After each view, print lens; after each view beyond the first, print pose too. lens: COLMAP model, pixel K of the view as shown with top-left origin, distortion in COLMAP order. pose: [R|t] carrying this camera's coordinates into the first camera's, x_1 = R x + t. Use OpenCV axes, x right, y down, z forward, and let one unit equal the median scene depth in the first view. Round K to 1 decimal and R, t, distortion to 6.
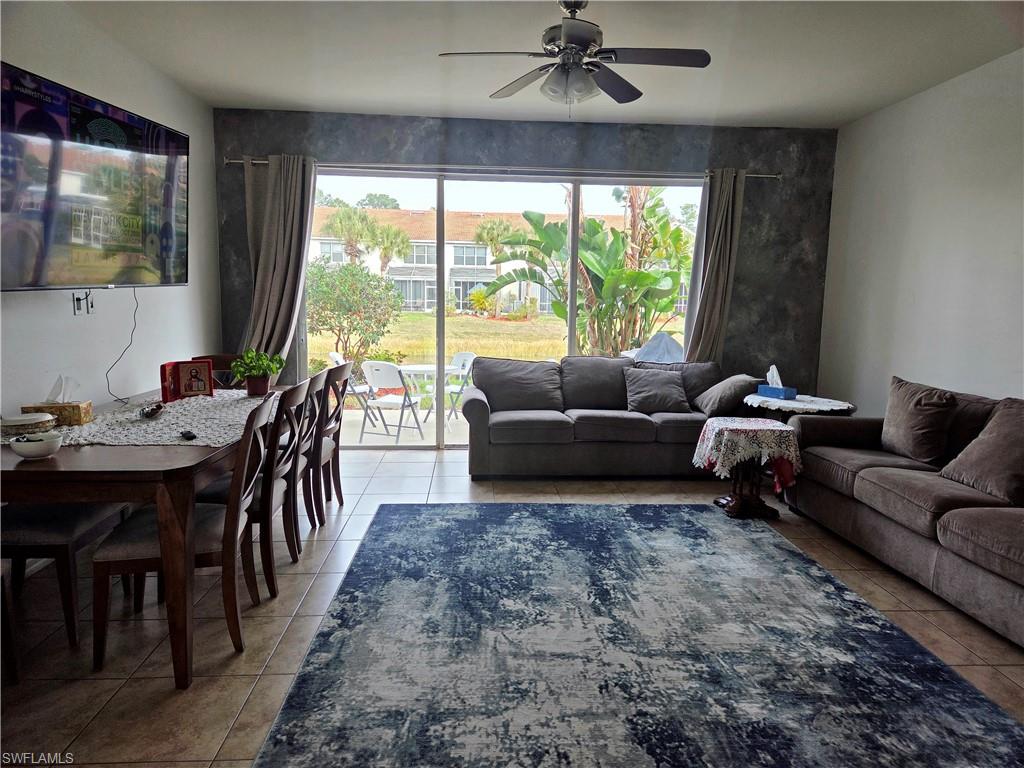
lens RADIAL K [[687.4, 0, 512.0], [0, 687.4, 384.0], [0, 0, 1]] dist [0.056839, -0.002654]
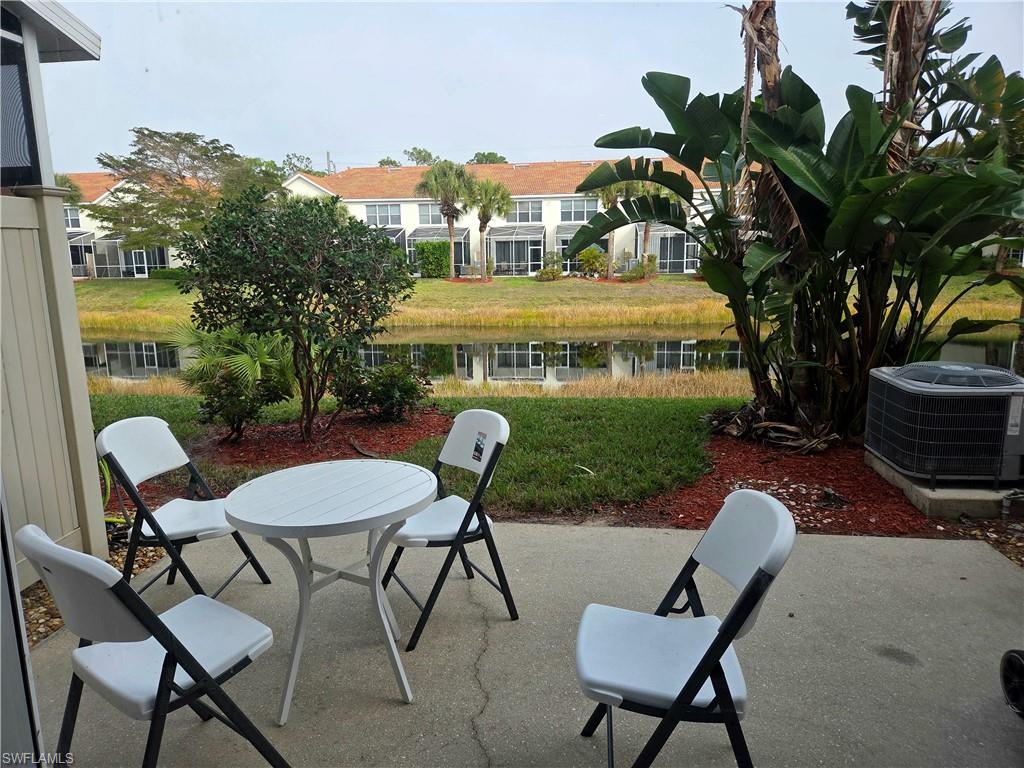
lens RADIAL K [[687.4, 0, 512.0], [0, 687.4, 384.0], [0, 0, 1]] dist [0.056839, -0.002654]
pose [[0.986009, -0.006842, -0.166554, 0.001357], [0.016193, 0.998363, 0.054853, -0.014137], [0.165906, -0.056782, 0.984505, 0.111258]]
